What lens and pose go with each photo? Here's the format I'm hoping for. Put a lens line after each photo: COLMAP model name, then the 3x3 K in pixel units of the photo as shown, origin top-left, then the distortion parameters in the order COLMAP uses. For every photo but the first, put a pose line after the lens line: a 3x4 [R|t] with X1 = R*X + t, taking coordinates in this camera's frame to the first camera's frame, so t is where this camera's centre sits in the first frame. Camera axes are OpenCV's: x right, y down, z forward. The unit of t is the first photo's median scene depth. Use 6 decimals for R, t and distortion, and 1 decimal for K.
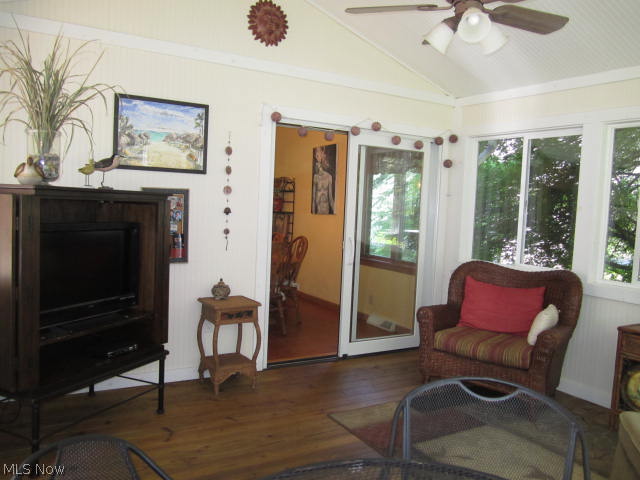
lens RADIAL K [[526.0, 0, 320.0], [0, 526.0, 240.0], [0, 0, 1]] dist [-0.055196, 0.011510]
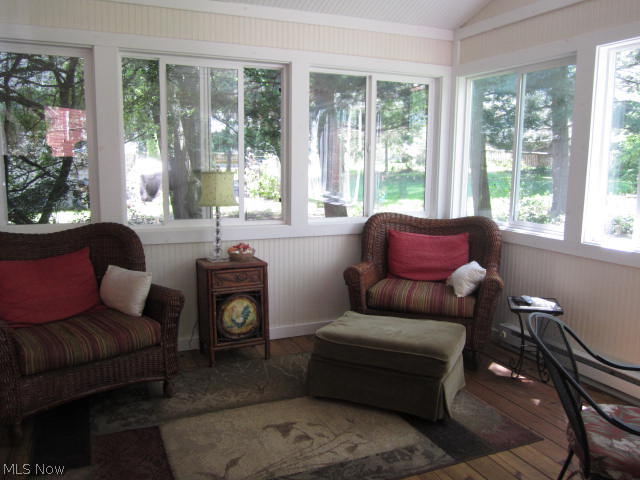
lens RADIAL K [[526.0, 0, 320.0], [0, 526.0, 240.0], [0, 0, 1]] dist [-0.055196, 0.011510]
pose [[0.118343, -0.198222, 0.972987, -0.389385], [0.058932, 0.979547, 0.192391, -0.069232], [-0.991222, 0.034572, 0.127605, 0.665179]]
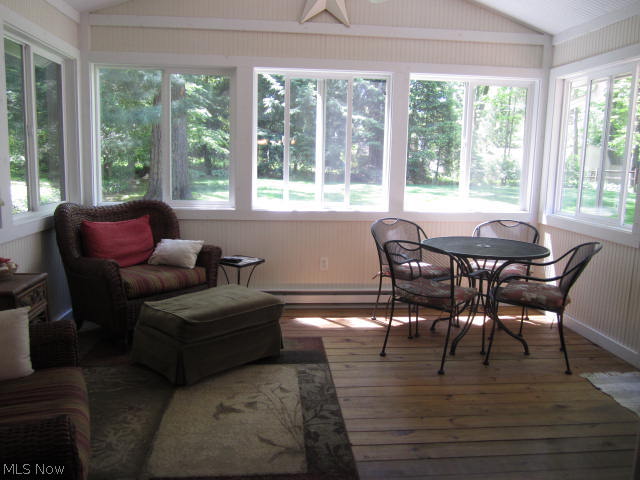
lens RADIAL K [[526.0, 0, 320.0], [0, 526.0, 240.0], [0, 0, 1]] dist [-0.055196, 0.011510]
pose [[-0.902915, -0.137422, 0.407259, -0.089630], [-0.046803, 0.973312, 0.224663, -0.084664], [-0.427264, 0.183790, -0.885250, 1.475828]]
